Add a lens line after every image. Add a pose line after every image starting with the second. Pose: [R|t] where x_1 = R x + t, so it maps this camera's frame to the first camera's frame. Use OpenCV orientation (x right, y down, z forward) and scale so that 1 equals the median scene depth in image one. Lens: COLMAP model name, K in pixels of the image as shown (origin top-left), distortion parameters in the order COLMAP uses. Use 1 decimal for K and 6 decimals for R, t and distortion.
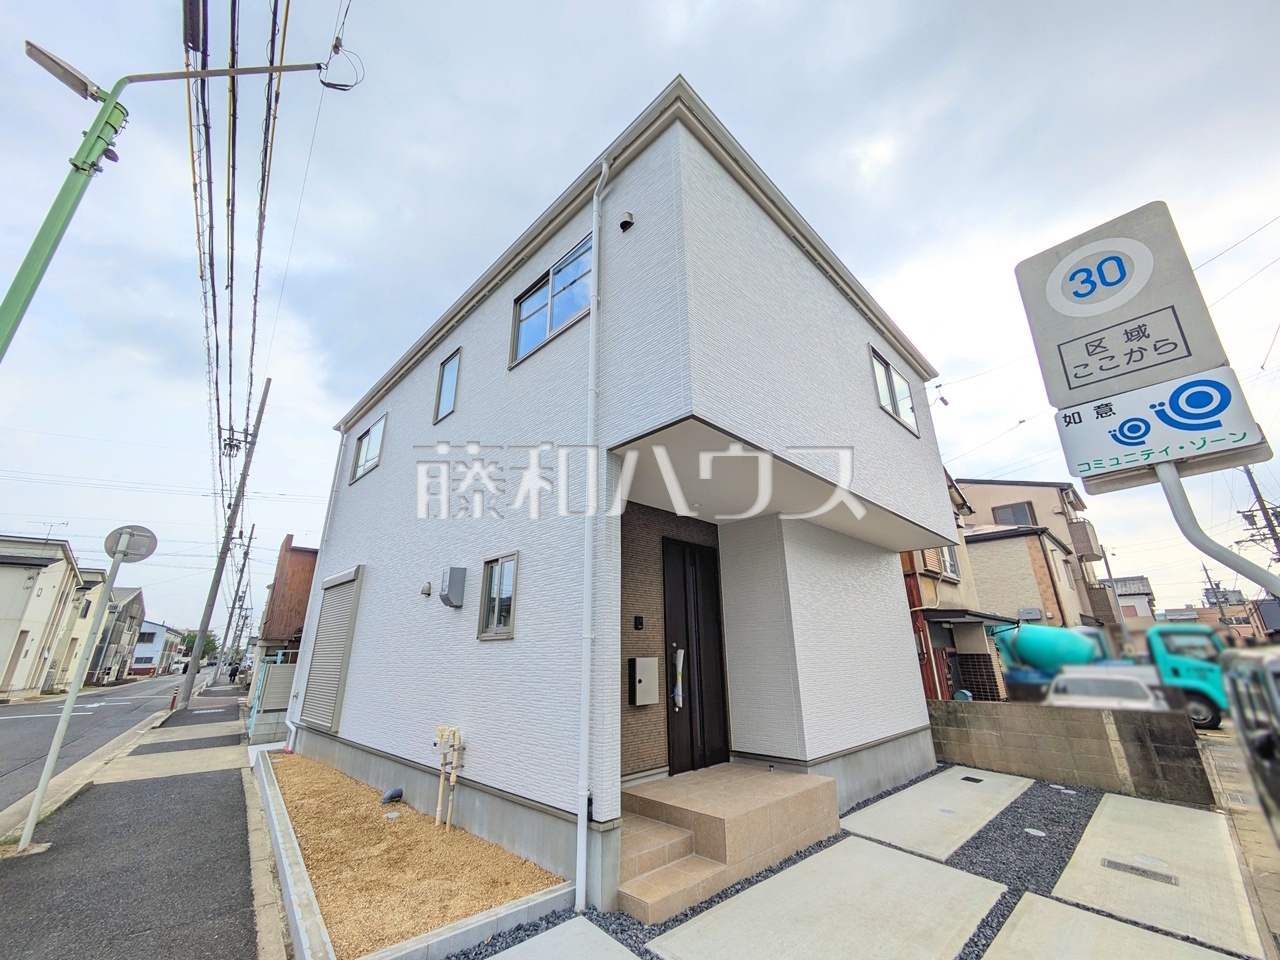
lens RADIAL K [[507.3, 0, 638.8], [0, 507.3, 480.9], [0, 0, 1]] dist [-0.007205, 0.004952]
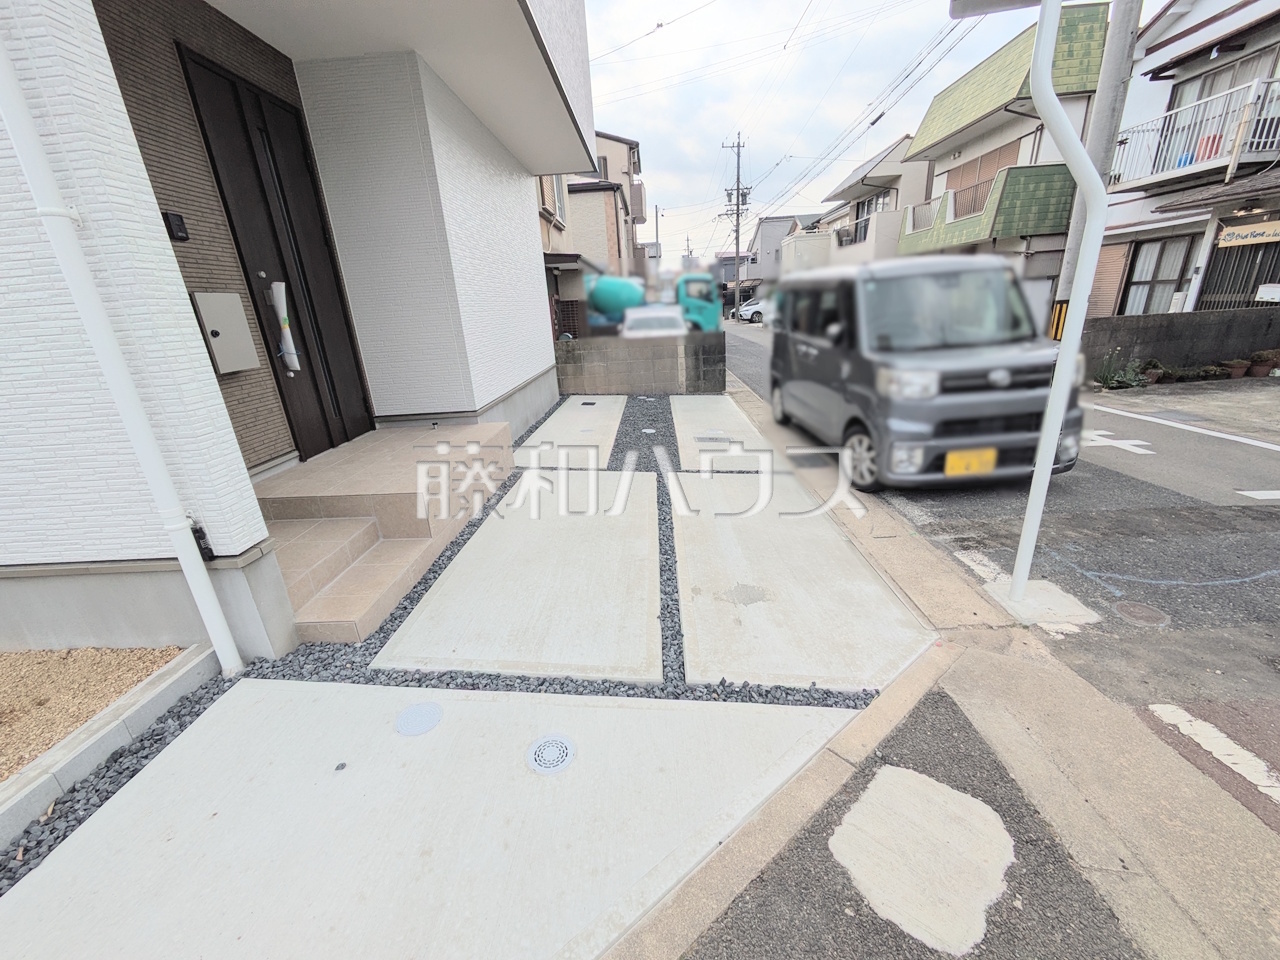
lens RADIAL K [[507.3, 0, 638.8], [0, 507.3, 480.9], [0, 0, 1]] dist [-0.007205, 0.004952]
pose [[0.723577, -0.259394, 0.639649, -0.046894], [-0.173370, 0.828694, 0.532174, 0.112563], [-0.668116, -0.495965, 0.554653, 0.216049]]
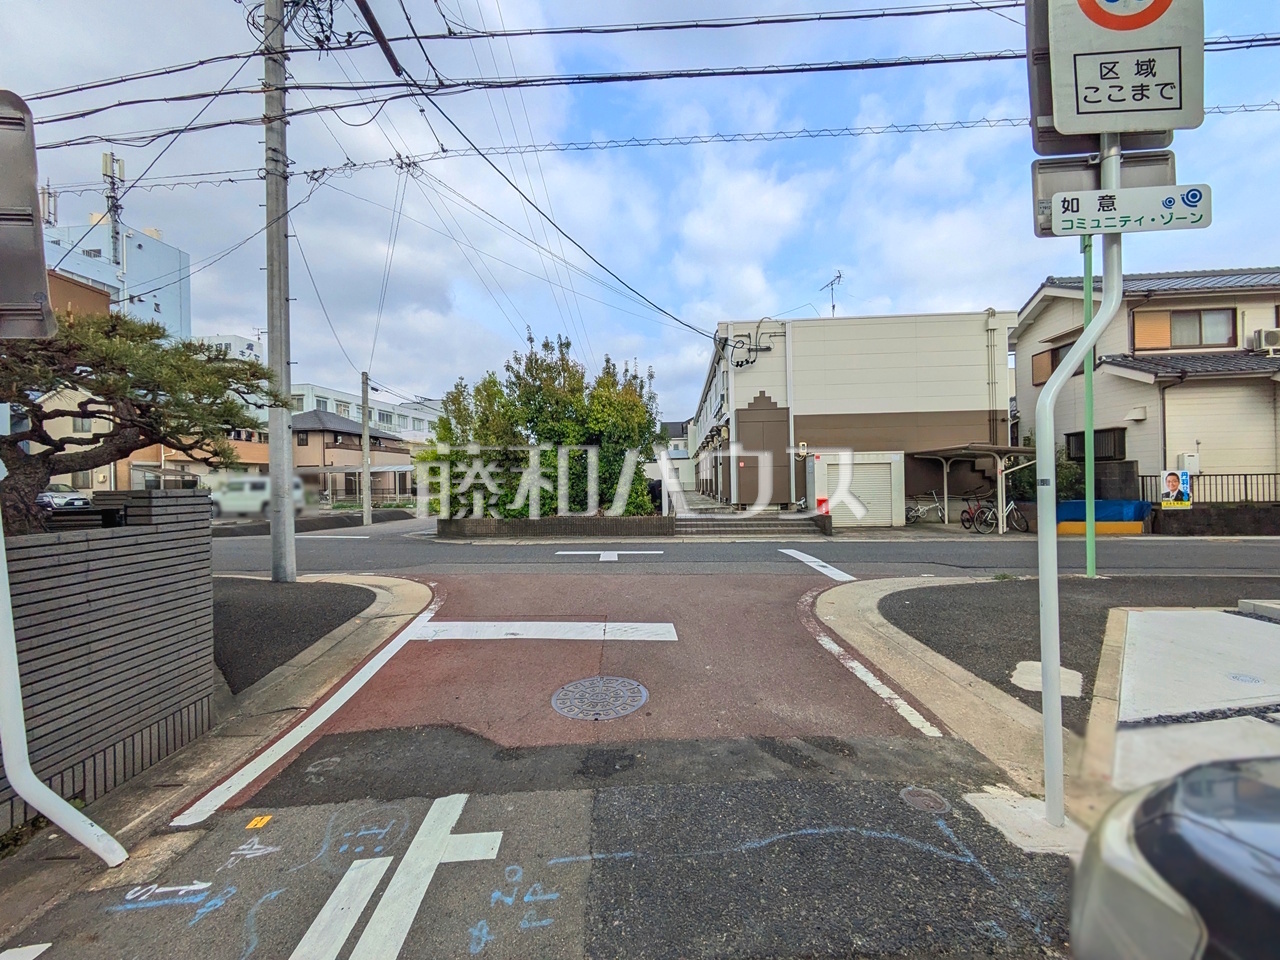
lens RADIAL K [[506.4, 0, 636.2], [0, 506.4, 479.8], [0, 0, 1]] dist [0.001728, -0.000115]
pose [[-0.672057, 0.019349, -0.740246, 0.868529], [0.264572, 0.939949, -0.215632, 0.138845], [0.691622, -0.340765, -0.636819, 0.295442]]
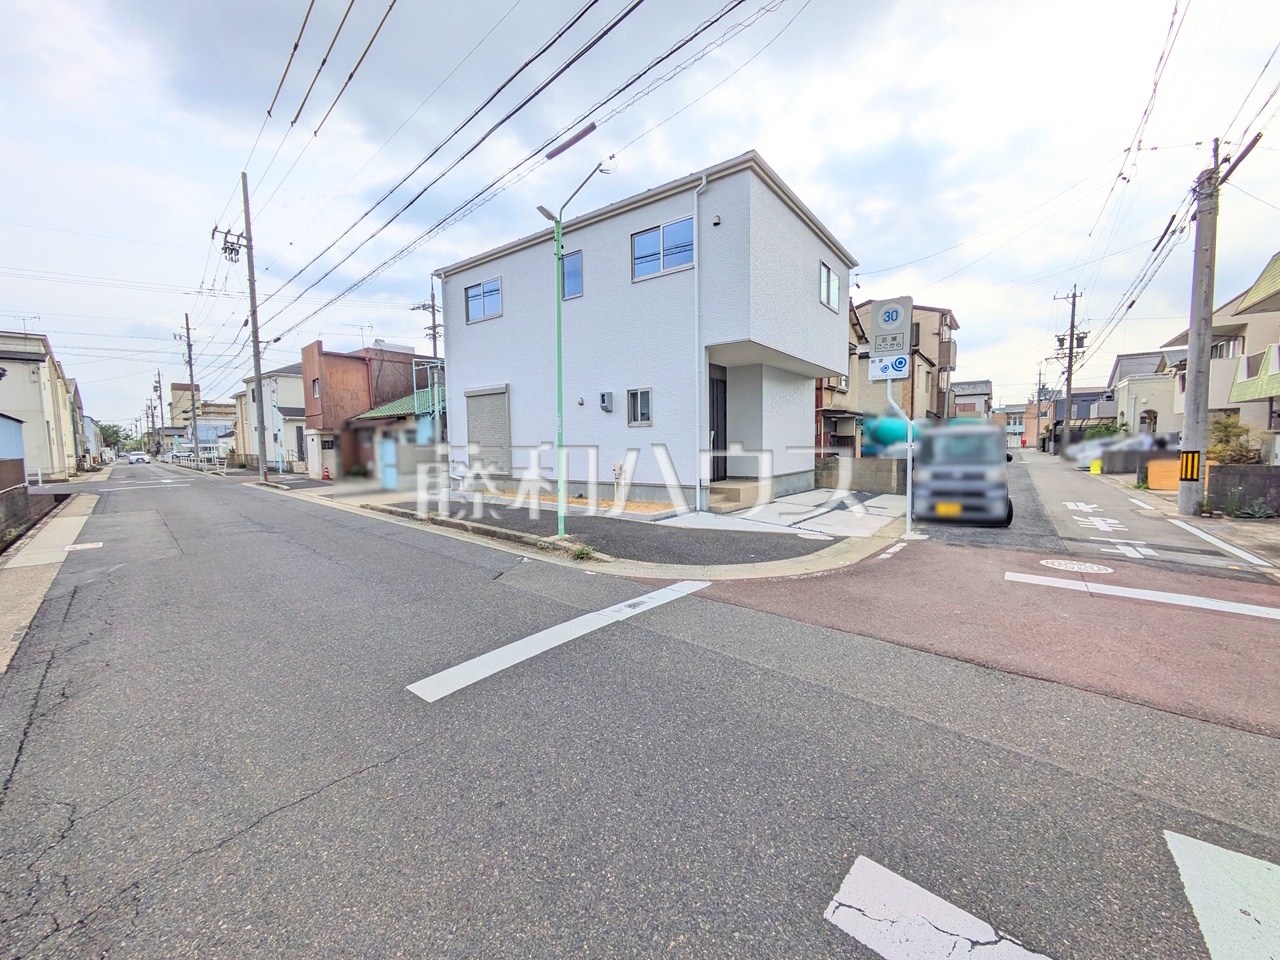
lens RADIAL K [[507.3, 0, 638.8], [0, 507.3, 480.9], [0, 0, 1]] dist [-0.007205, 0.004952]
pose [[0.988503, -0.017296, 0.150211, -0.470999], [-0.043312, 0.919417, 0.390891, -0.254081], [-0.144868, -0.392903, 0.908097, -0.841937]]
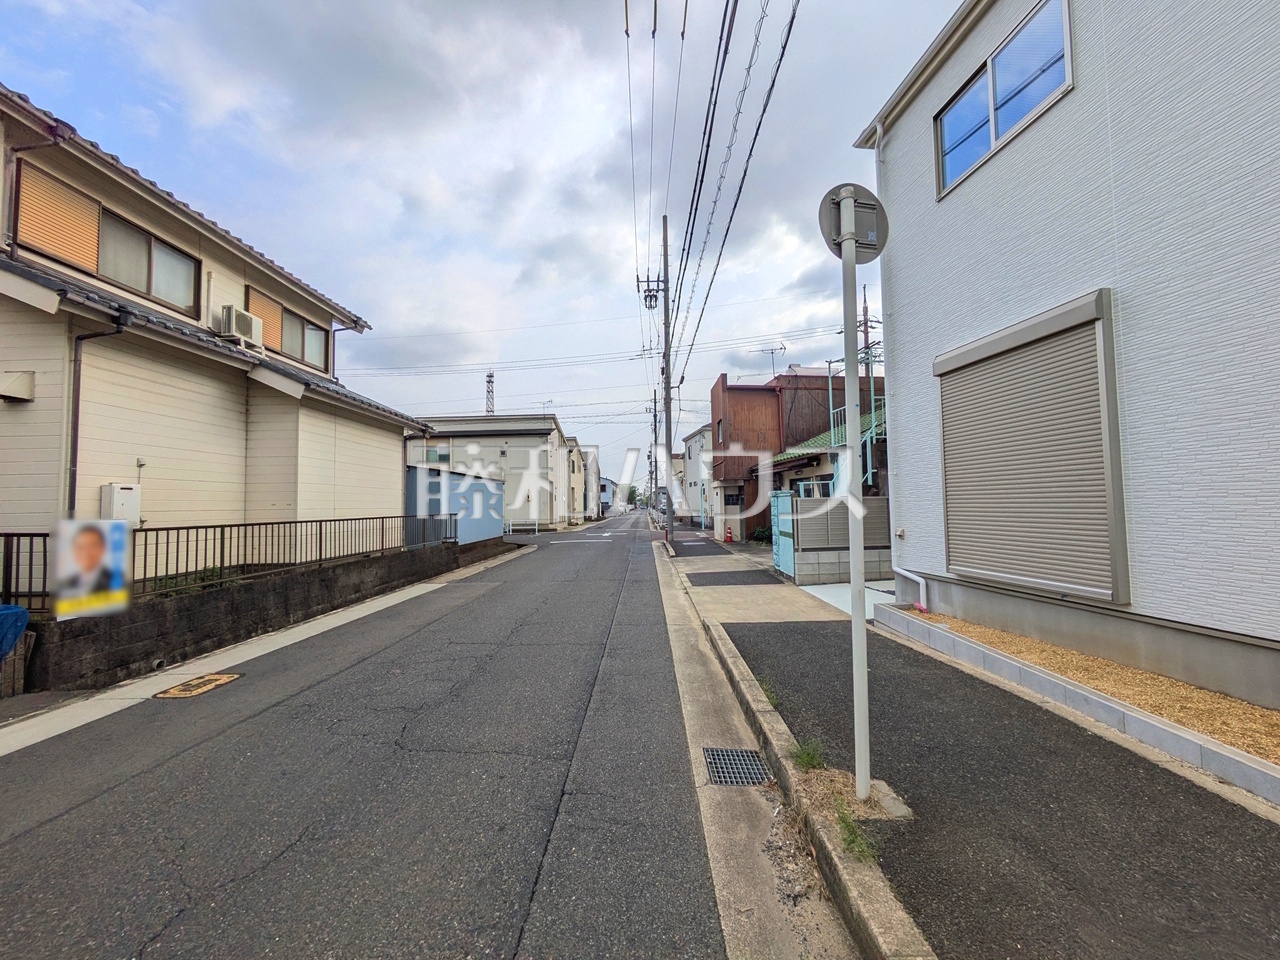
lens RADIAL K [[506.4, 0, 636.2], [0, 506.4, 479.8], [0, 0, 1]] dist [0.001728, -0.000115]
pose [[0.788569, -0.034446, -0.613980, -0.757802], [0.209213, 0.953899, 0.215188, 0.177888], [0.578263, -0.298143, 0.759422, 0.398561]]
